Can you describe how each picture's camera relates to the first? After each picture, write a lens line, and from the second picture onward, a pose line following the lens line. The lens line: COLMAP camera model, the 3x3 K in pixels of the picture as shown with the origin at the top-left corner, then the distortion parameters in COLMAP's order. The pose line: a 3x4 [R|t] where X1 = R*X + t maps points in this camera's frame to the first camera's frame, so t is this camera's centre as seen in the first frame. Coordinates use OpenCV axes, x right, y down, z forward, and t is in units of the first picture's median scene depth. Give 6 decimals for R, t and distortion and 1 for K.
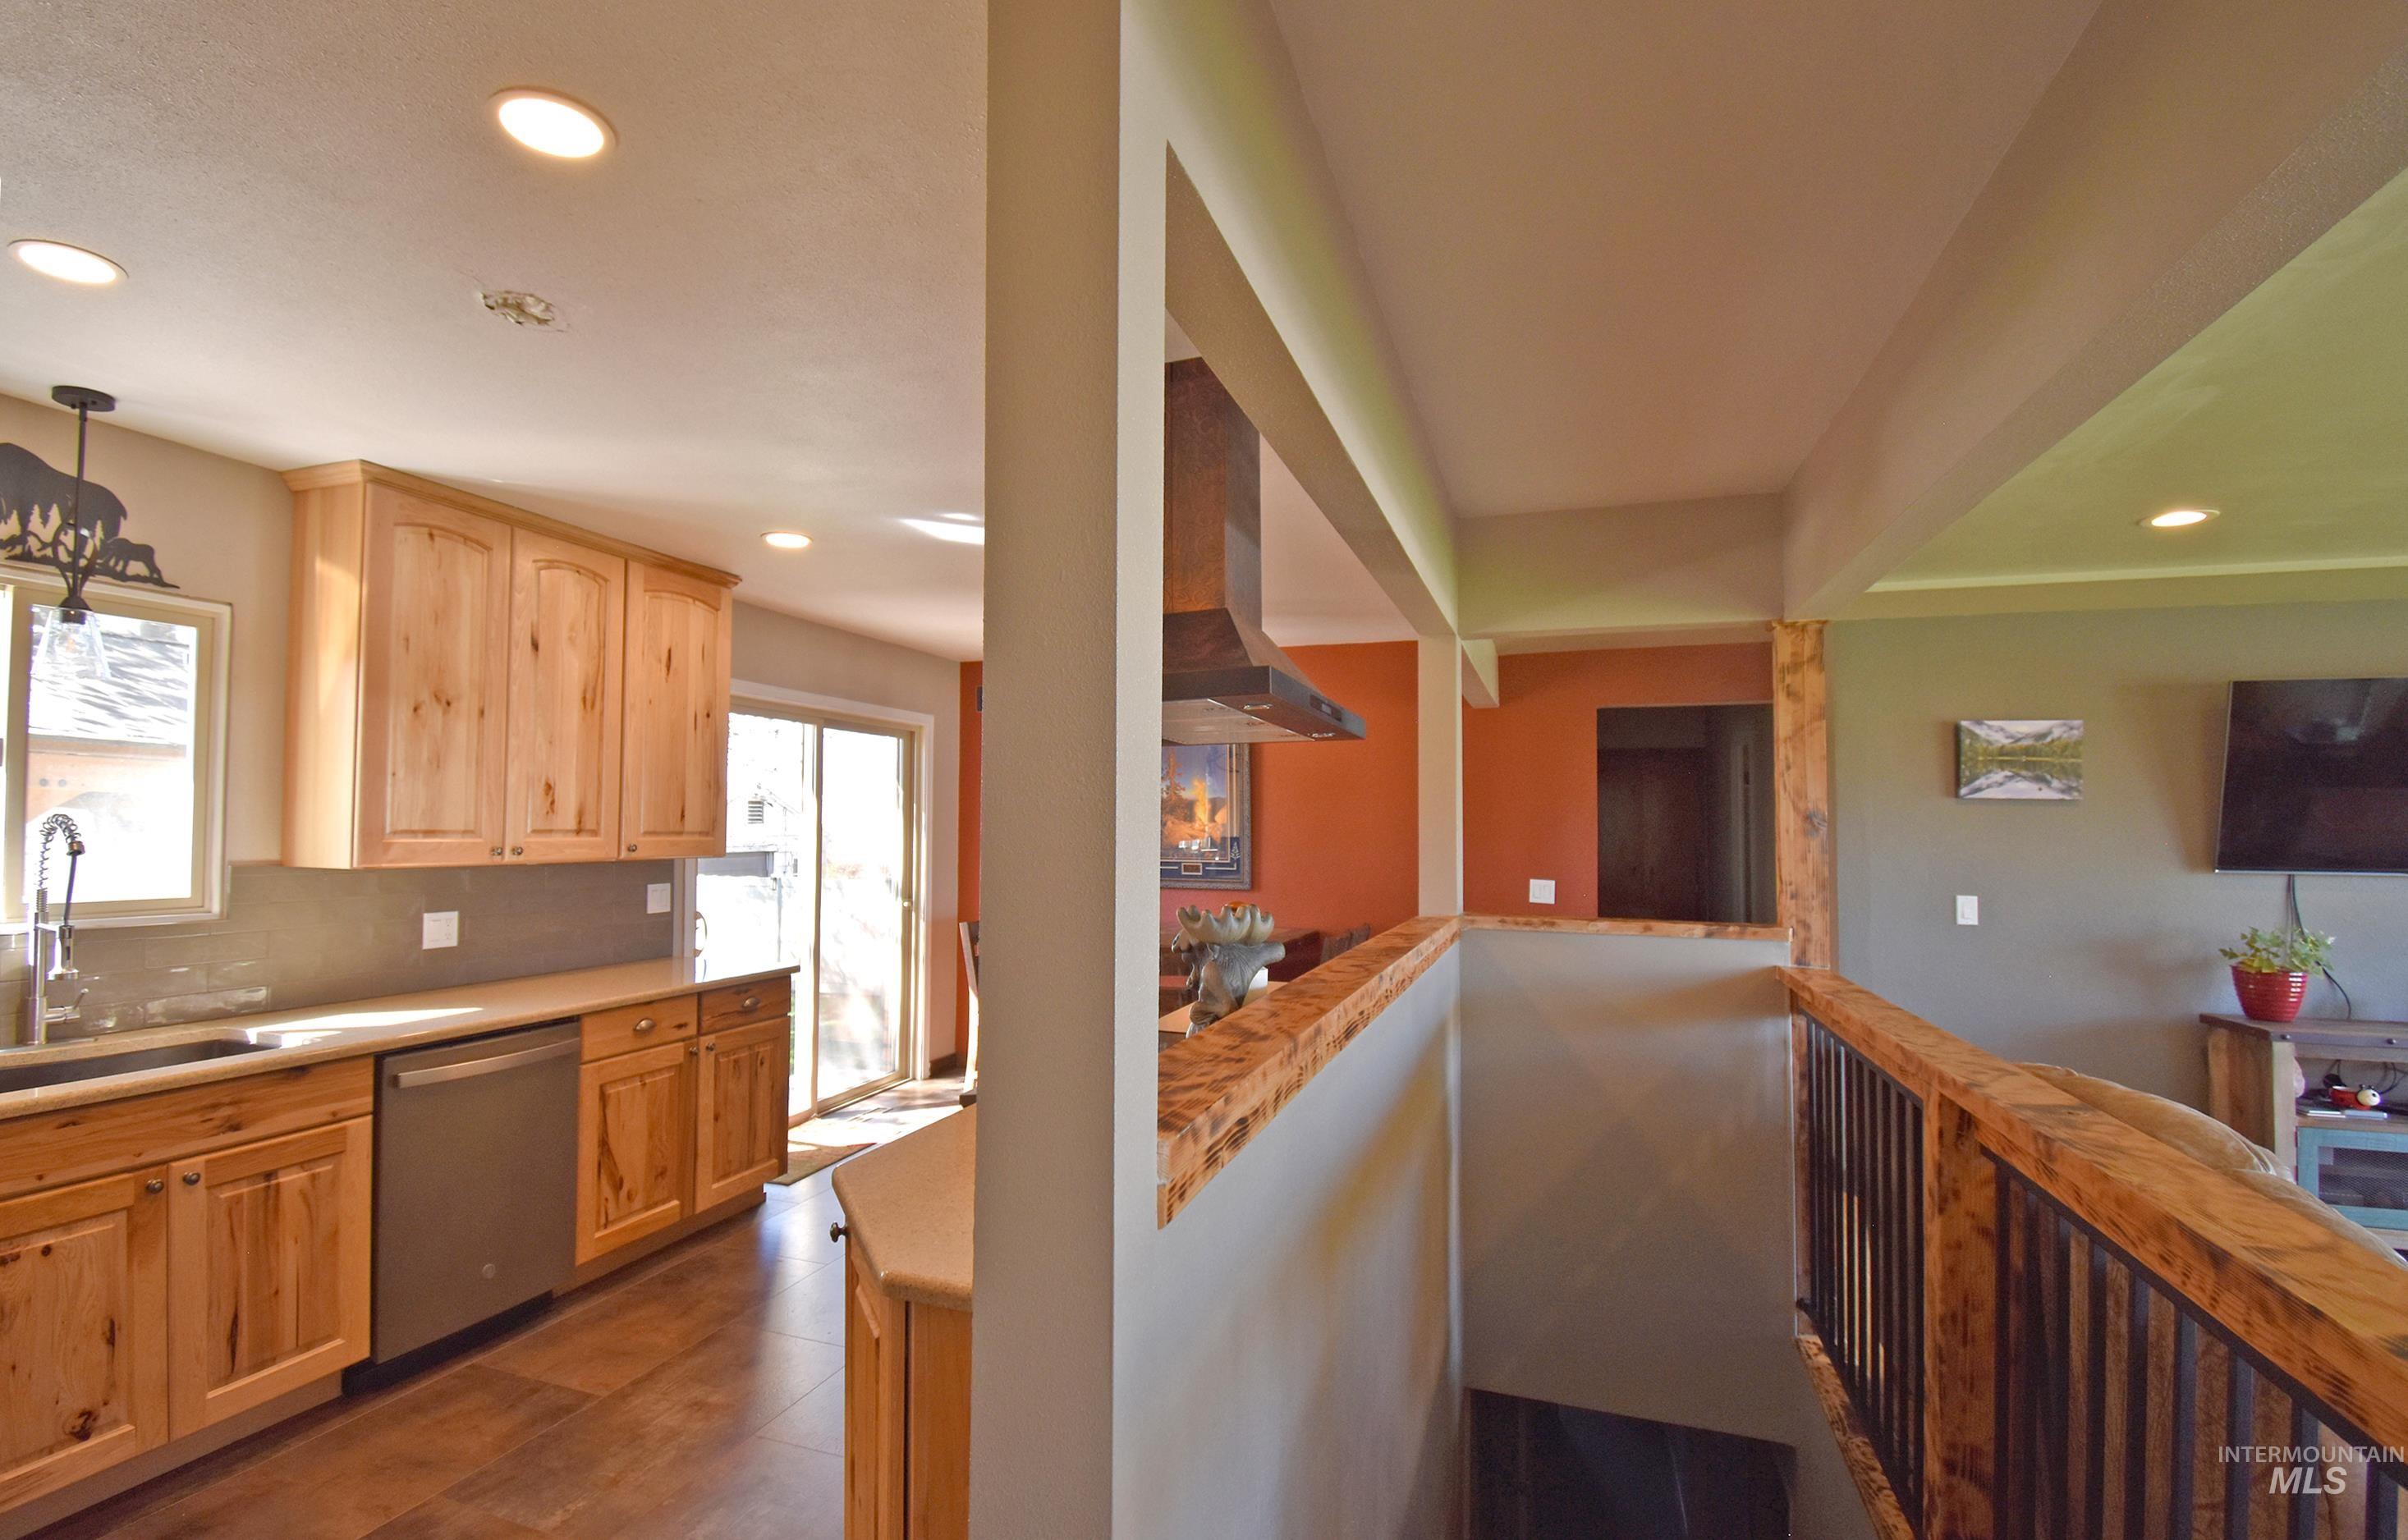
lens RADIAL K [[1139.7, 0, 1145.8], [0, 1139.7, 790.4], [0, 0, 1]] dist [-0.020255, -0.009560]
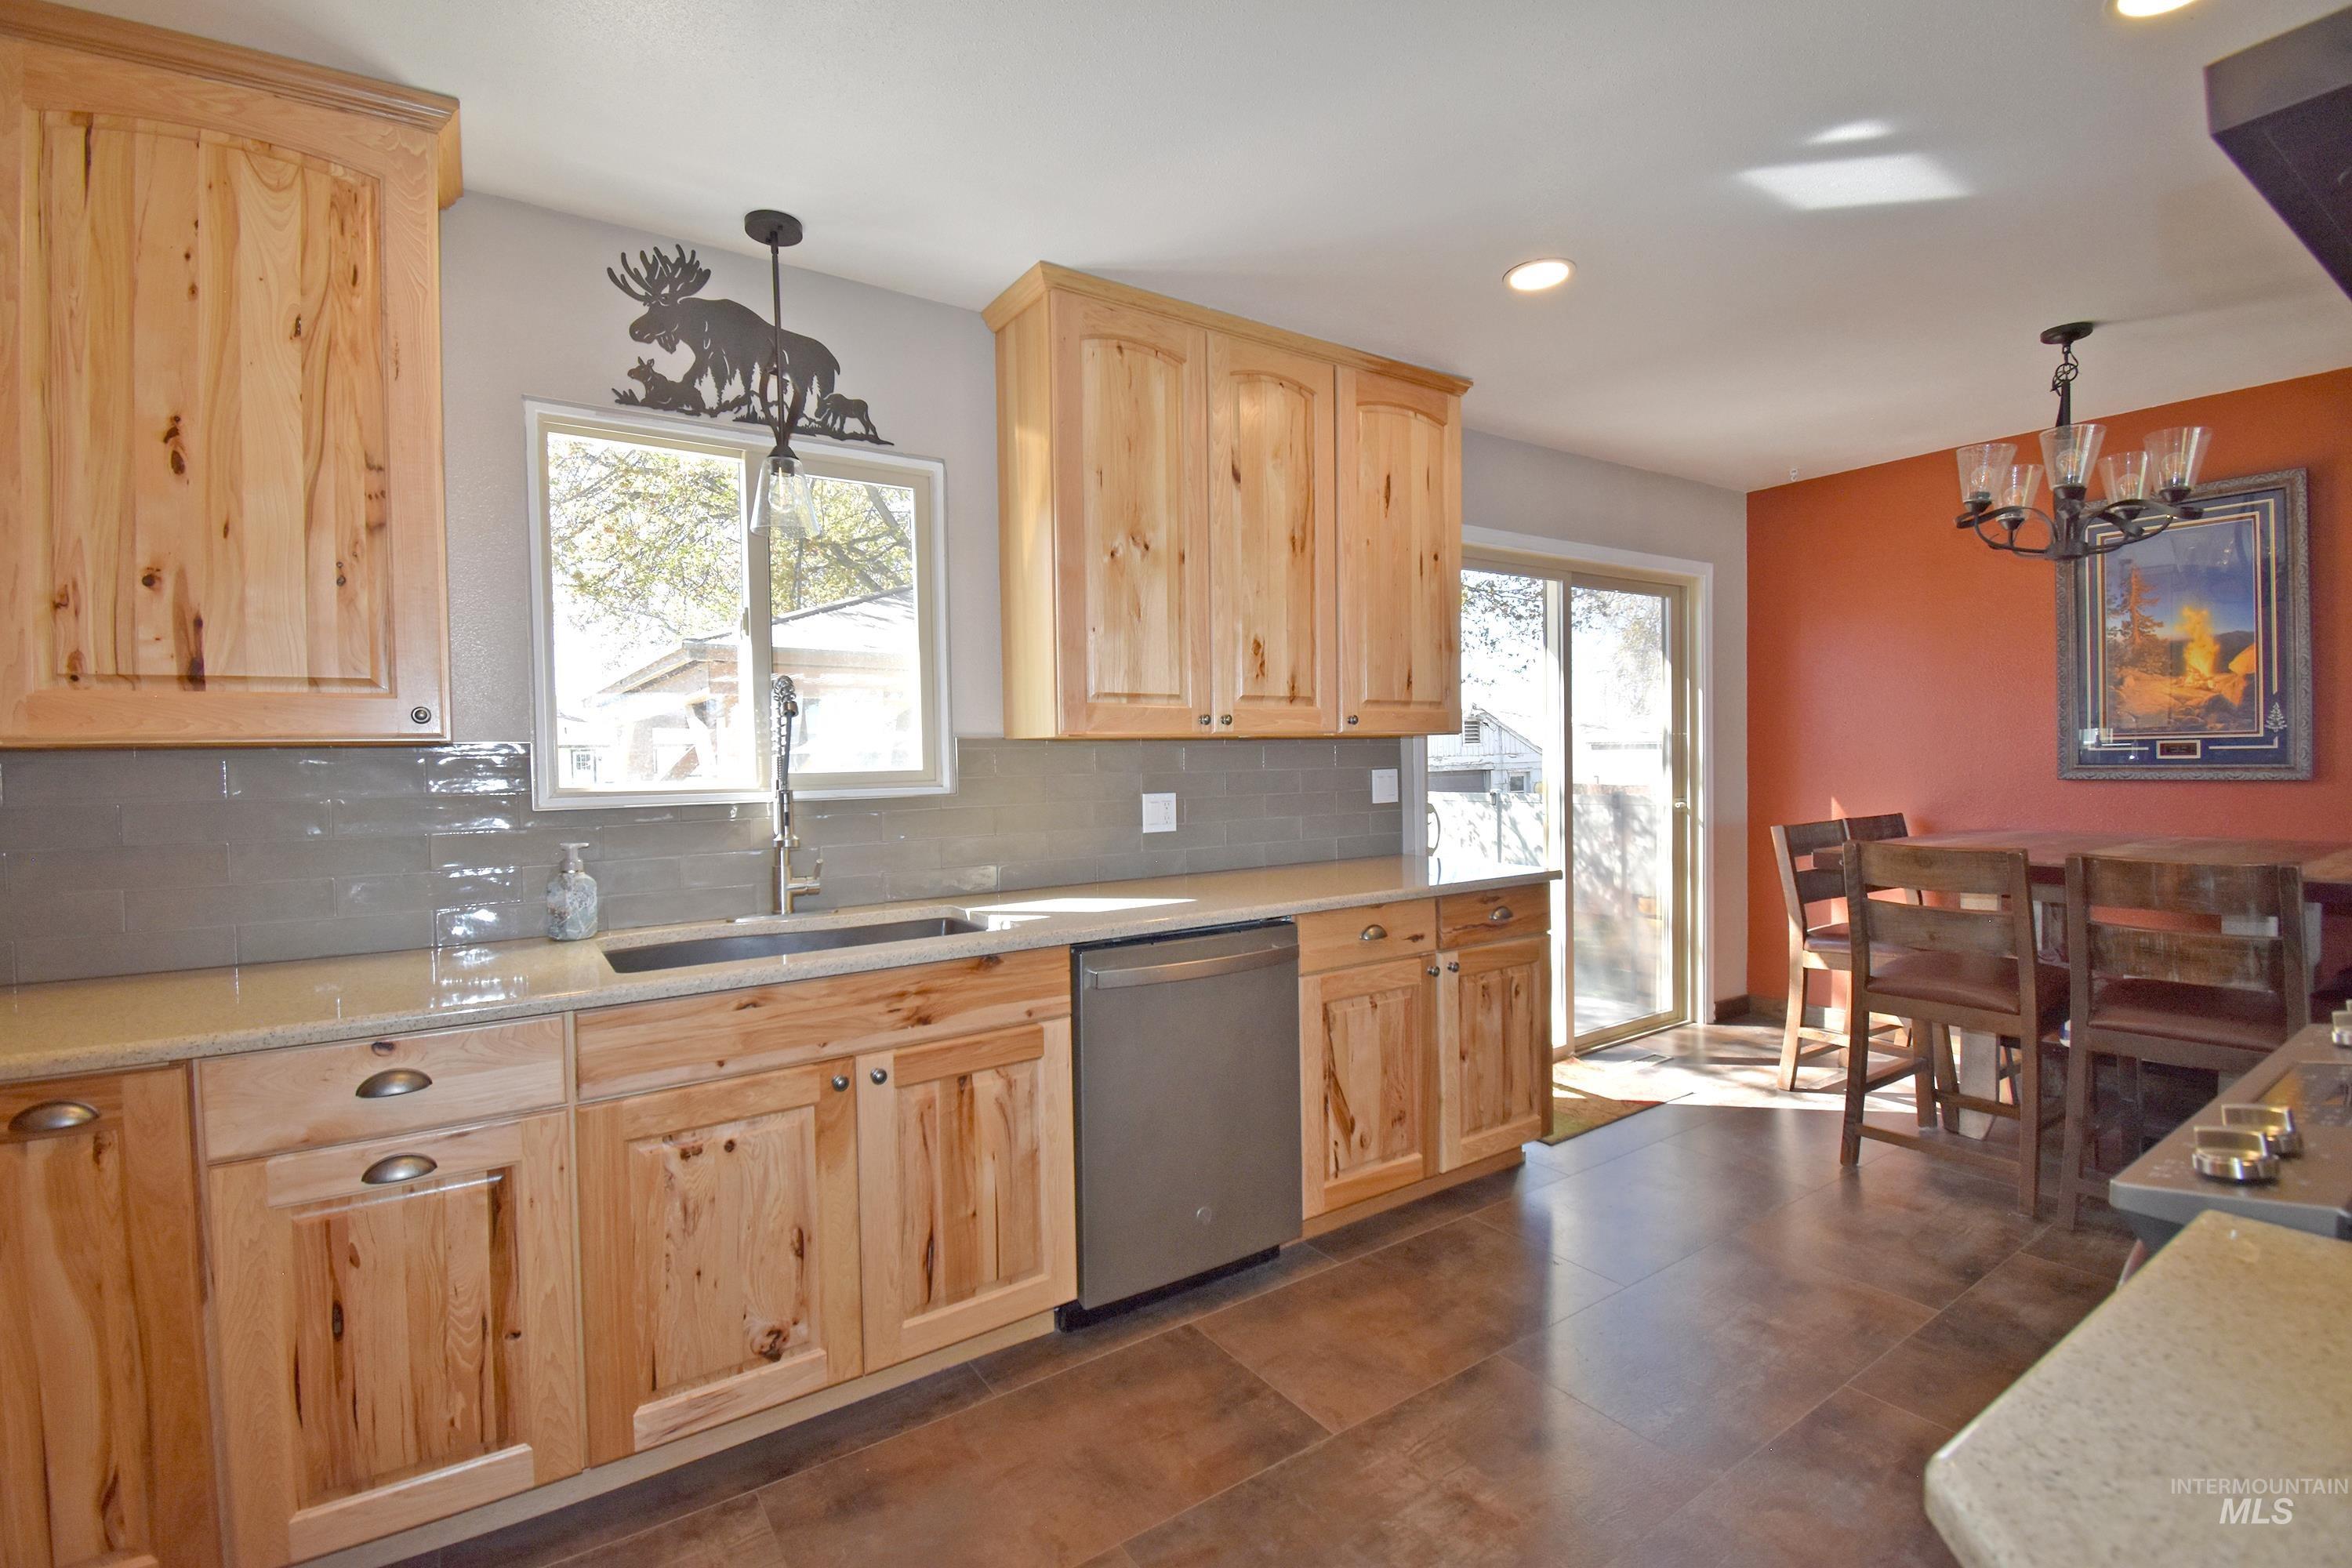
lens RADIAL K [[1068.1, 0, 1136.8], [0, 1068.1, 781.6], [0, 0, 1]] dist [-0.002802, -0.008487]
pose [[0.808220, -0.008572, -0.588818, -0.148164], [0.042600, 0.998125, 0.043942, 0.066870], [0.587337, -0.060598, 0.807071, 0.333706]]
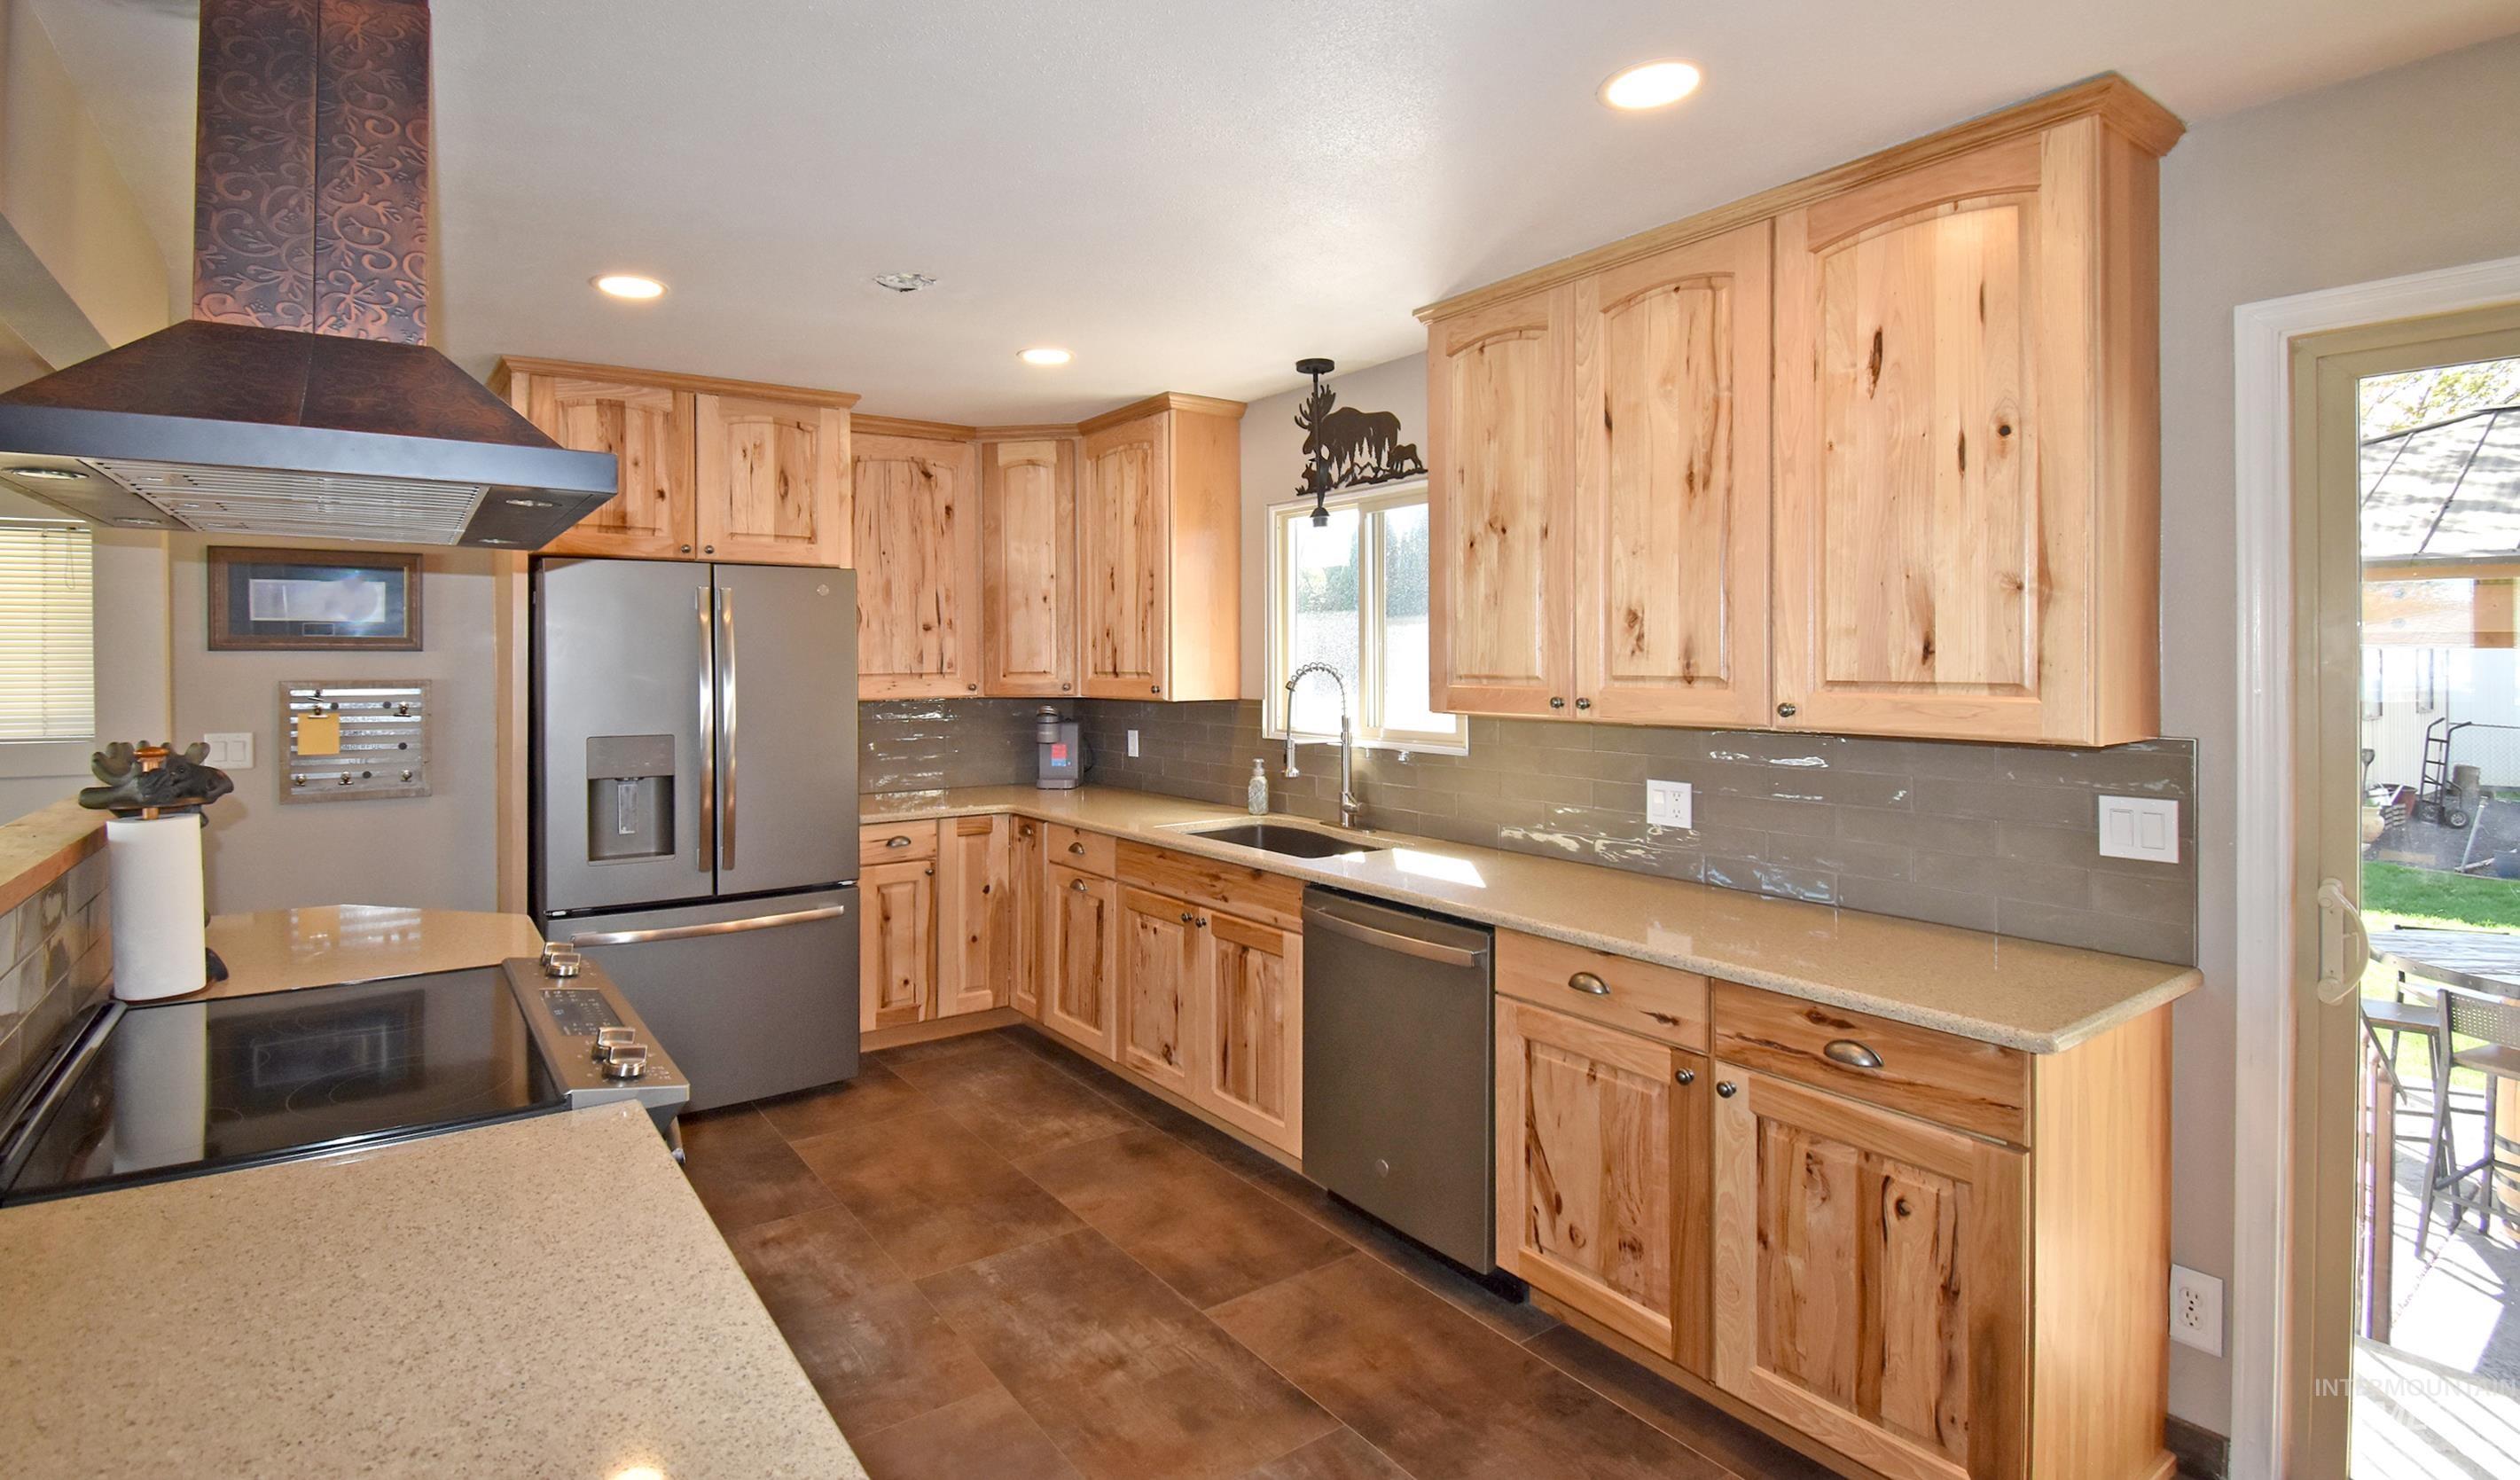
lens RADIAL K [[1095.0, 0, 1212.0], [0, 1095.0, 653.5], [0, 0, 1]] dist [-0.005109, -0.000005]
pose [[-0.543267, -0.017196, -0.839384, 0.211939], [0.020226, 0.999232, -0.033561, 0.042384], [0.839316, -0.035210, -0.542502, 1.284705]]
